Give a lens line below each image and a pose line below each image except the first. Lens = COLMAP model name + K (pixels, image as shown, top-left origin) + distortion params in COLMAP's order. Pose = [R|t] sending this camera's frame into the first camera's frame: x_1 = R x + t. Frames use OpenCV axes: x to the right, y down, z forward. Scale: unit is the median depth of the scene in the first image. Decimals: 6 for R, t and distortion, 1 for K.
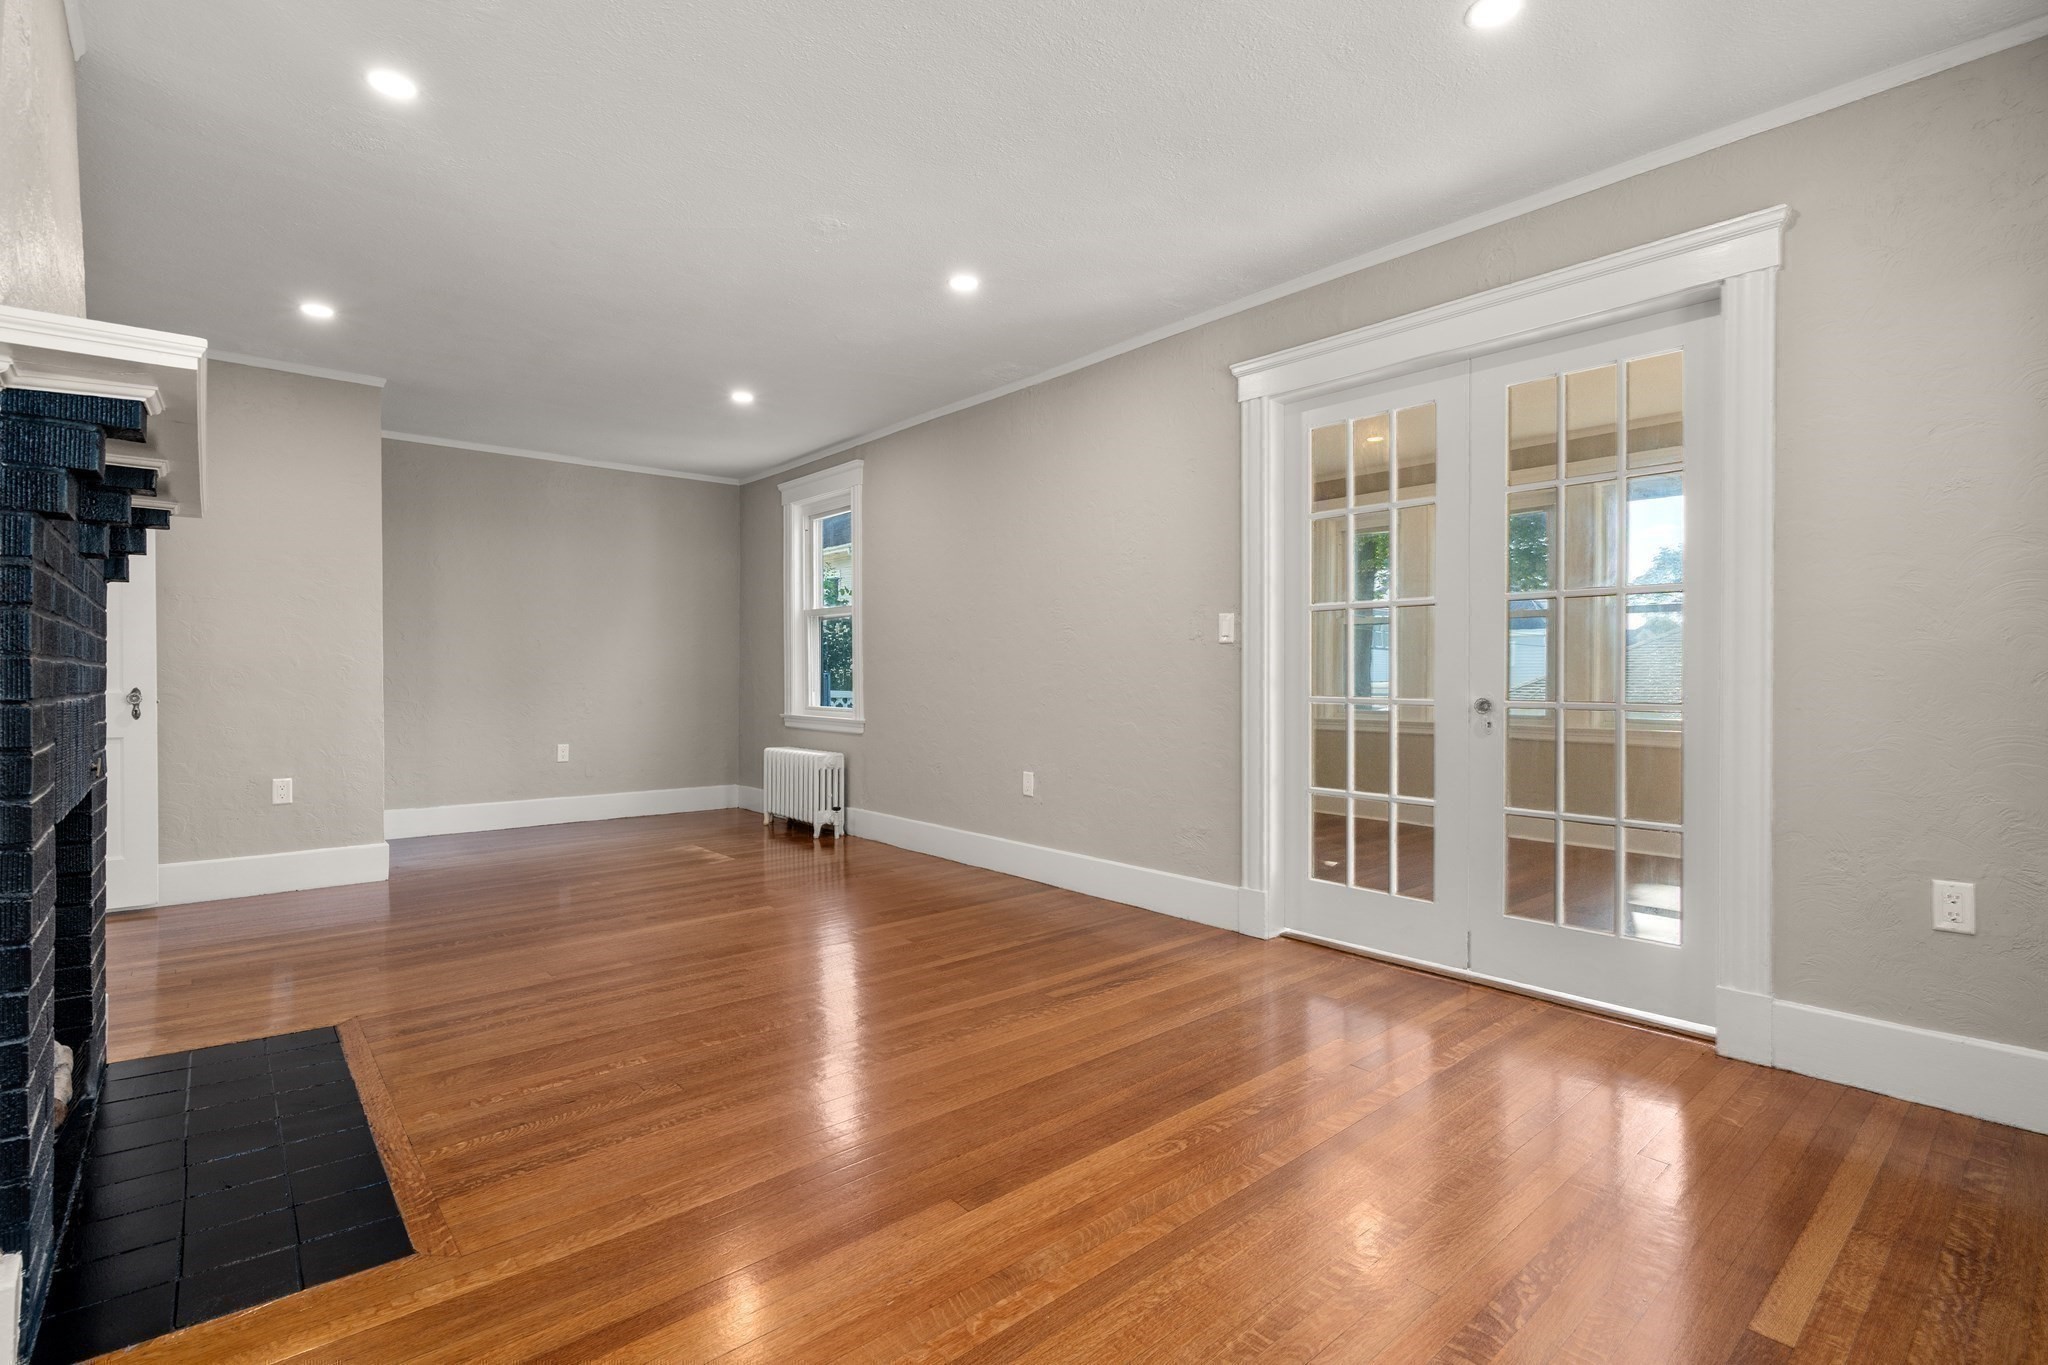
lens RADIAL K [[938.4, 0, 1036.4], [0, 938.4, 684.9], [0, 0, 1]] dist [0.006397, -0.002185]
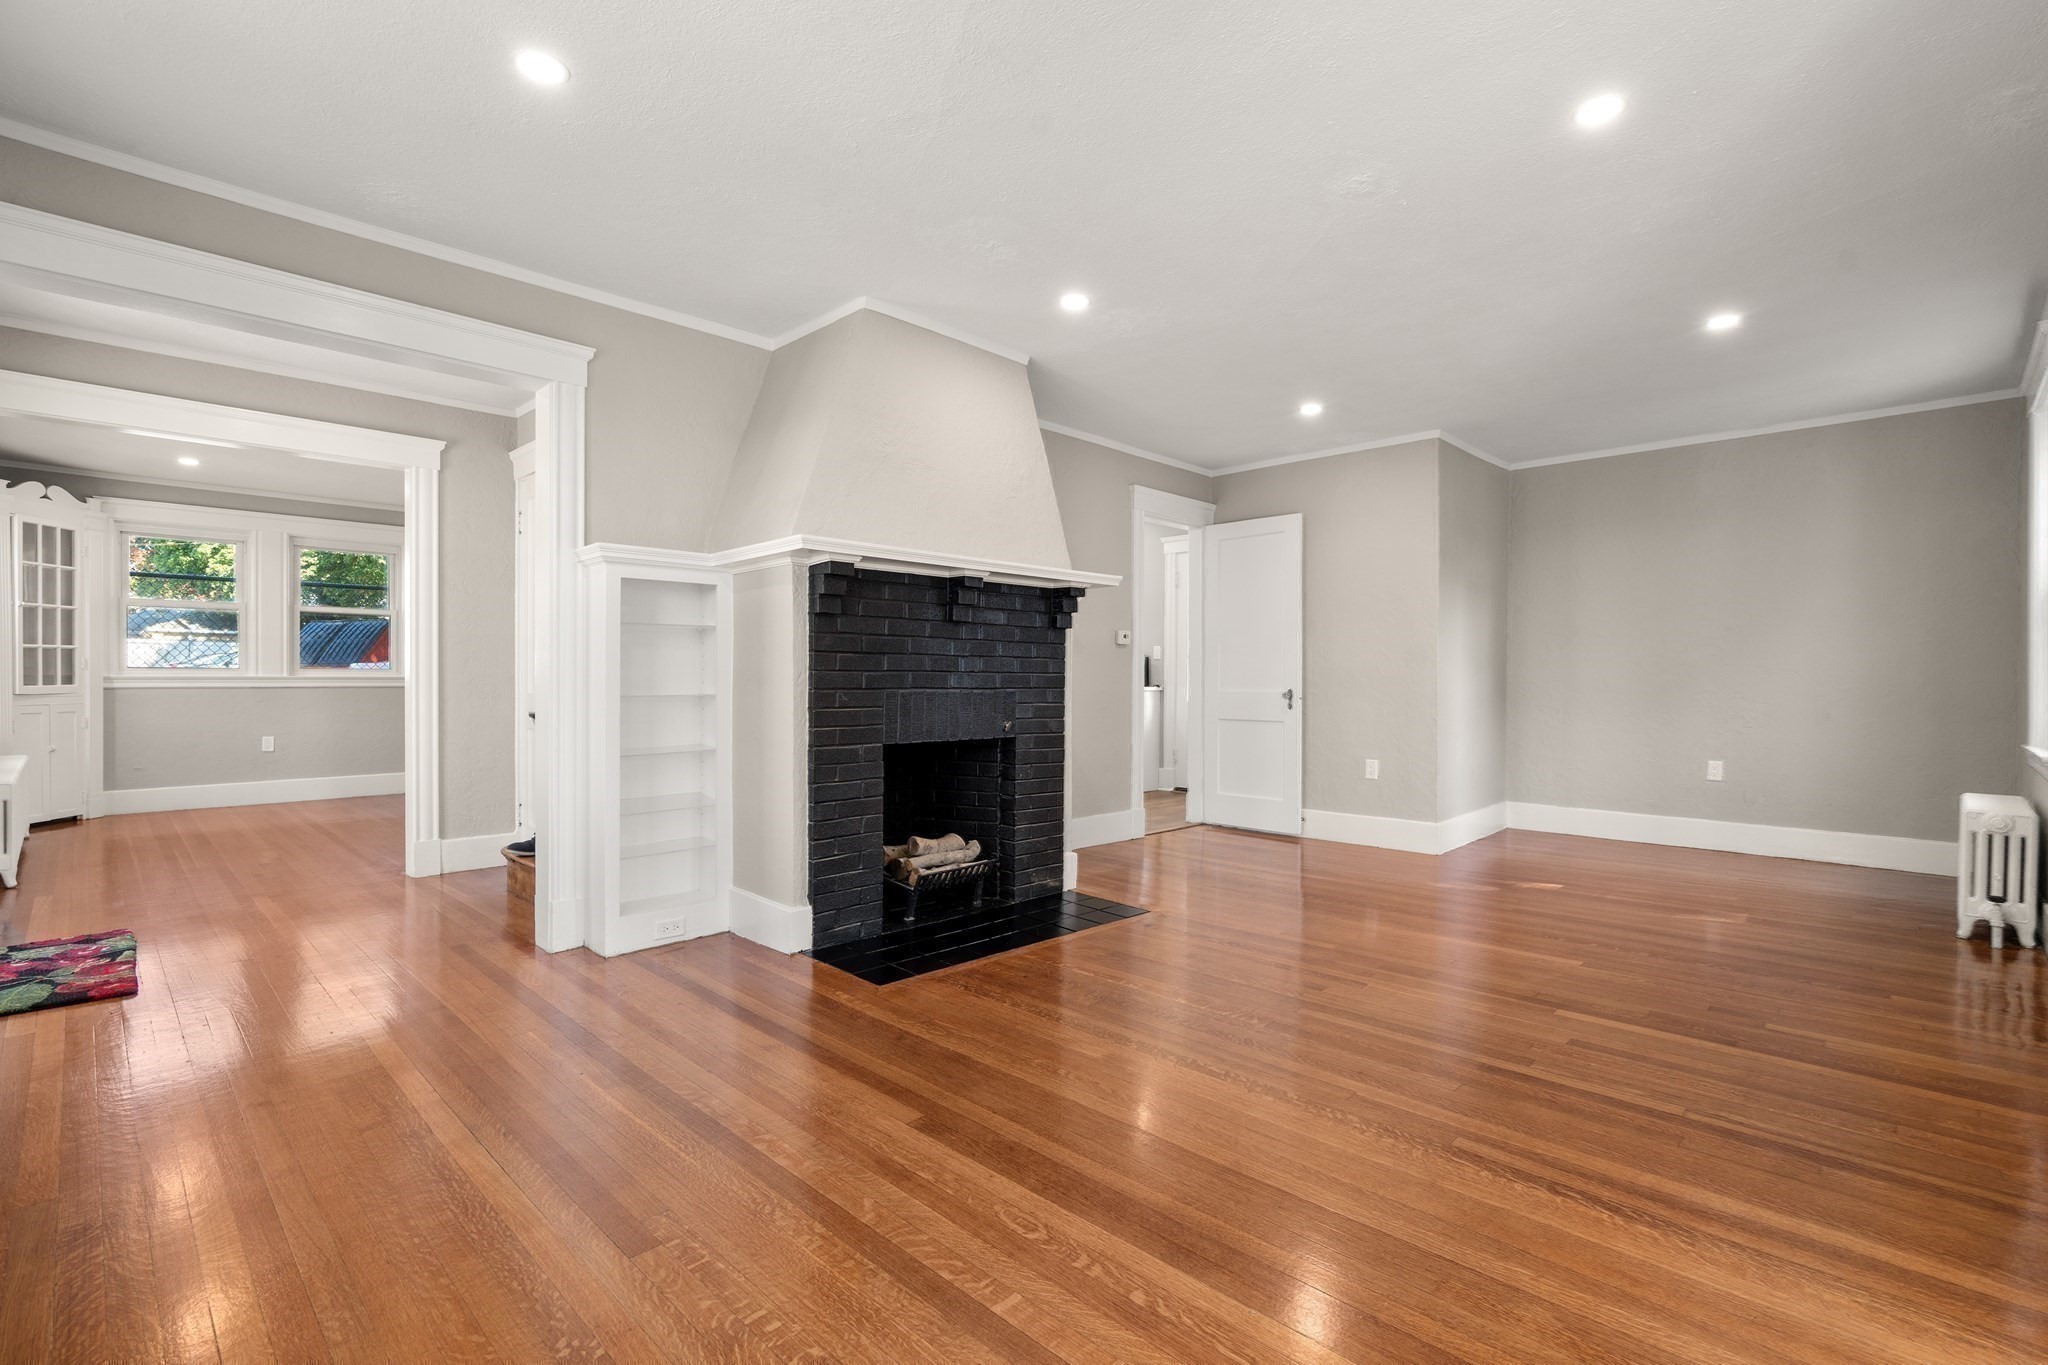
lens RADIAL K [[938.4, 0, 1035.3], [0, 938.4, 692.1], [0, 0, 1]] dist [0.006397, -0.002185]
pose [[0.077032, 0.008072, -0.996996, 0.634921], [-0.010263, 0.999921, 0.007302, 0.001168], [0.996976, 0.009670, 0.077109, 0.602003]]
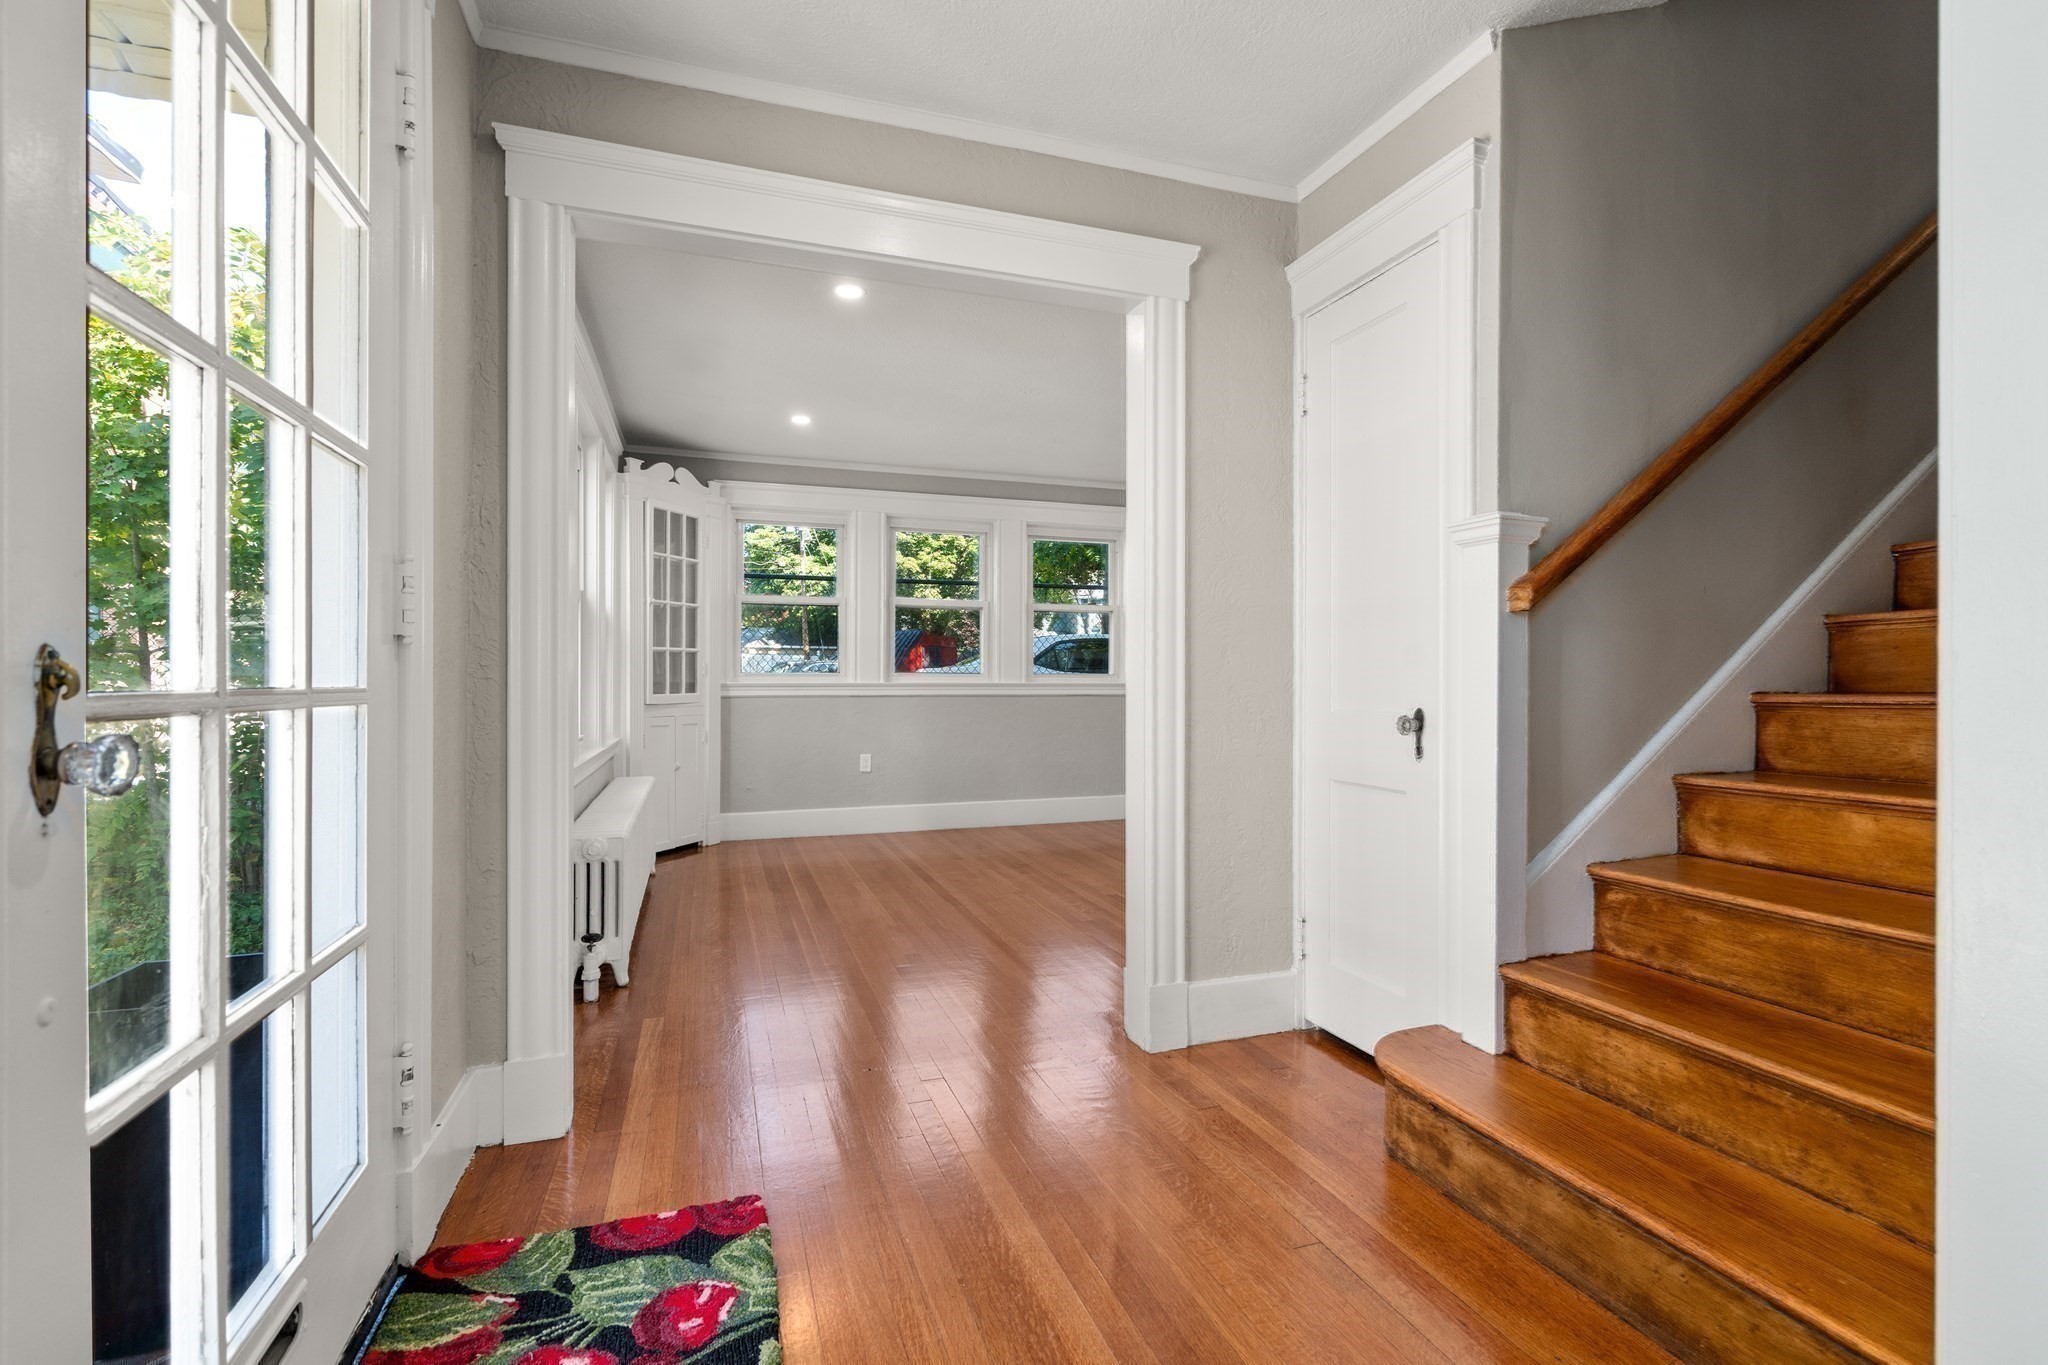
lens RADIAL K [[938.4, 0, 1022.0], [0, 938.4, 682.7], [0, 0, 1]] dist [0.006397, -0.002185]
pose [[-0.380281, -0.005767, -0.924853, 0.513579], [-0.008632, 0.999959, -0.002686, 0.001171], [0.924831, 0.006961, -0.380315, 0.498219]]
